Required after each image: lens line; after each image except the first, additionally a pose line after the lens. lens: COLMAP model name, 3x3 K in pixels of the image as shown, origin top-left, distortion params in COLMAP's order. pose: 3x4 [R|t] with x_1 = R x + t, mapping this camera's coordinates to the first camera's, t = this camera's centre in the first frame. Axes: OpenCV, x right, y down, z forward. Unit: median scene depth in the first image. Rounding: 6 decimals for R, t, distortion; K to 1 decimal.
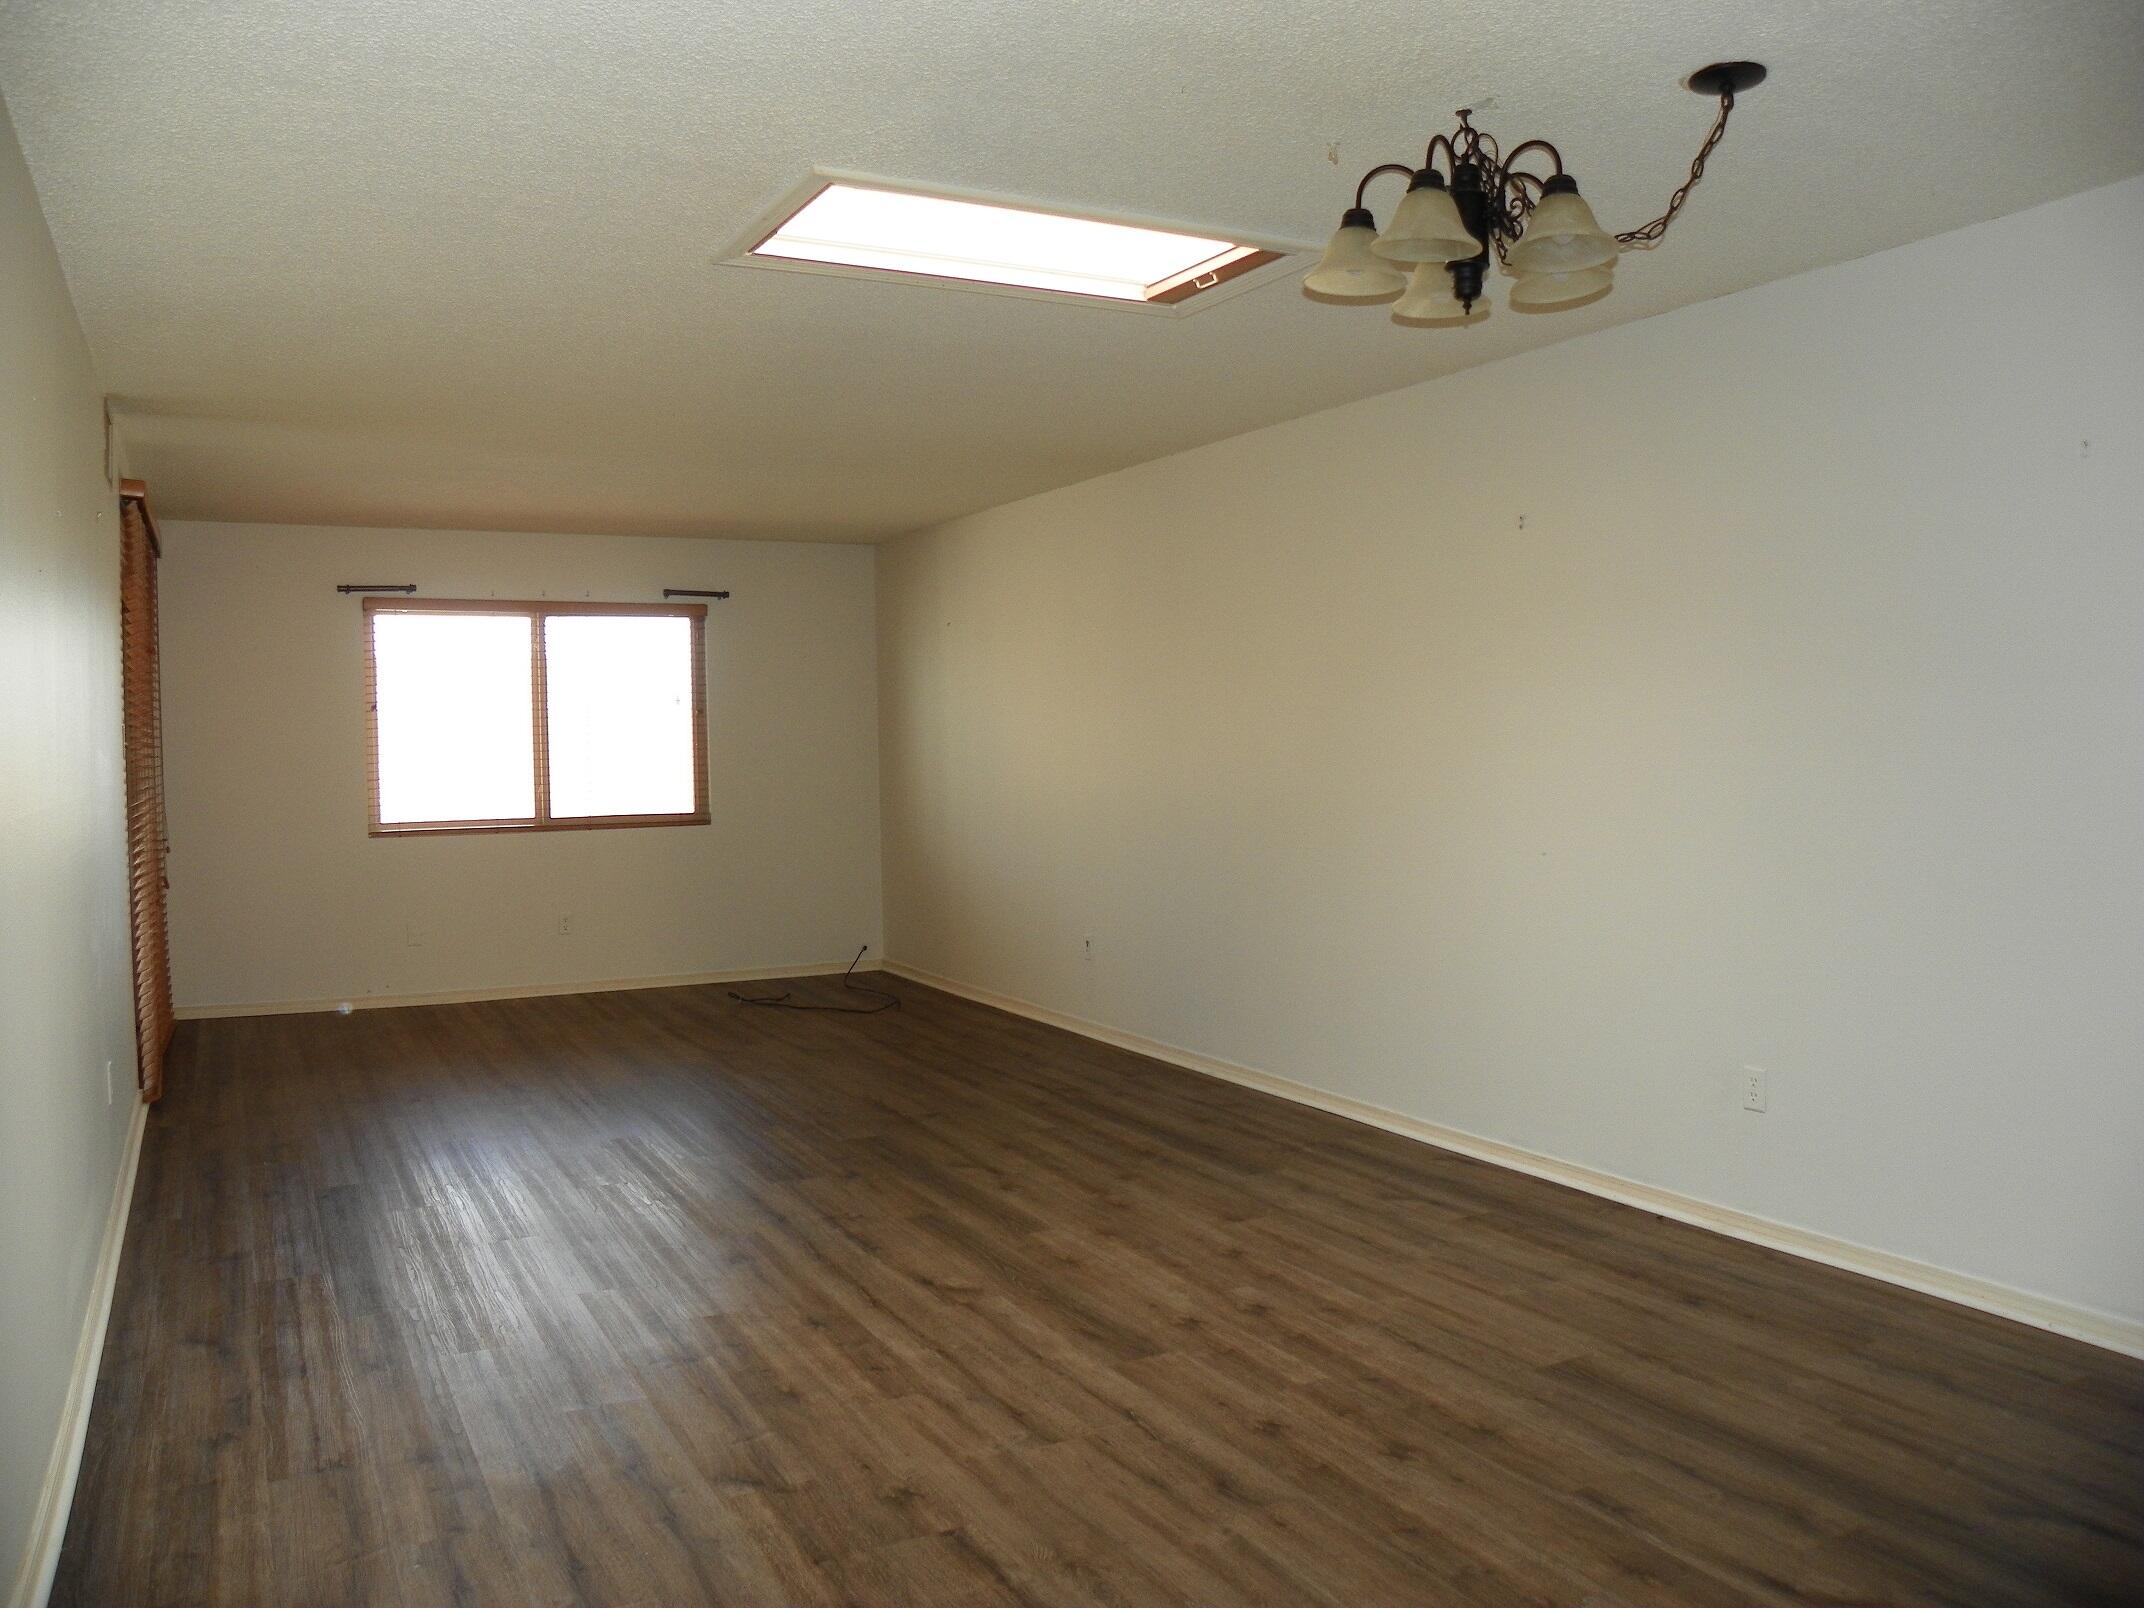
lens RADIAL K [[1645.3, 0, 1084.9], [0, 1645.3, 785.2], [0, 0, 1]] dist [-0.144065, 0.076537]
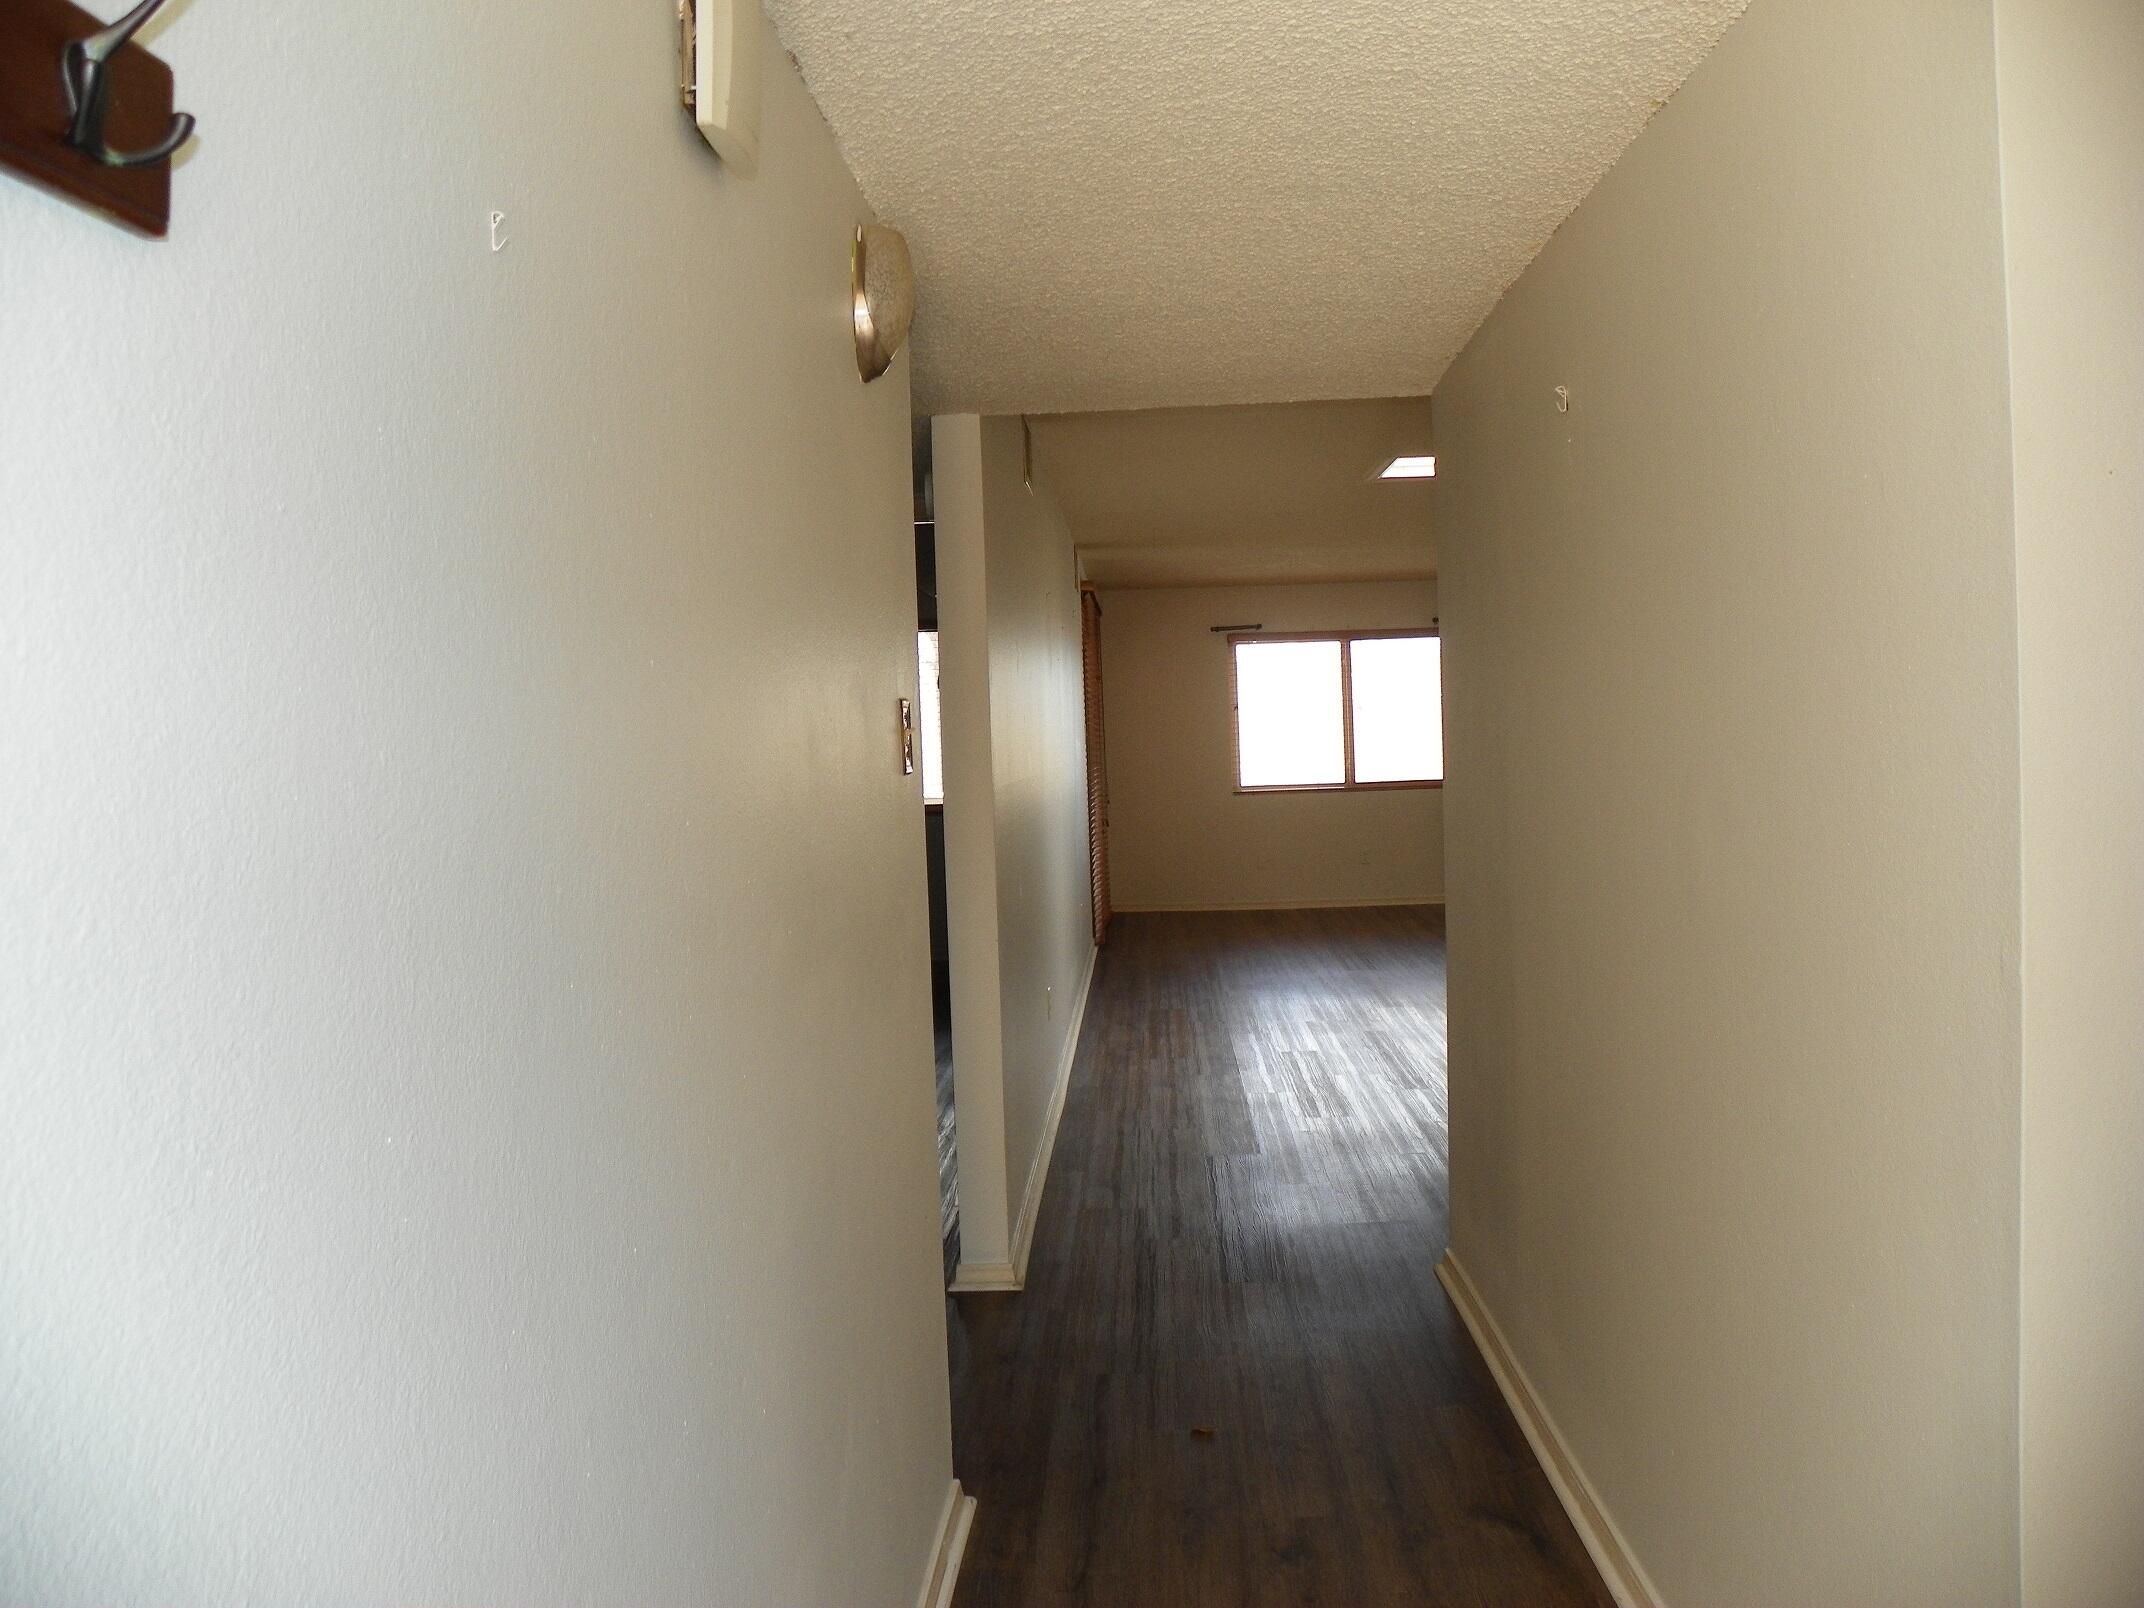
lens RADIAL K [[1645.3, 0, 1084.9], [0, 1645.3, 785.2], [0, 0, 1]] dist [-0.144065, 0.076537]
pose [[0.859709, -0.001501, -0.510783, 0.210848], [0.006137, 0.999954, 0.007392, 0.010693], [0.510748, -0.009490, 0.859678, -0.374655]]
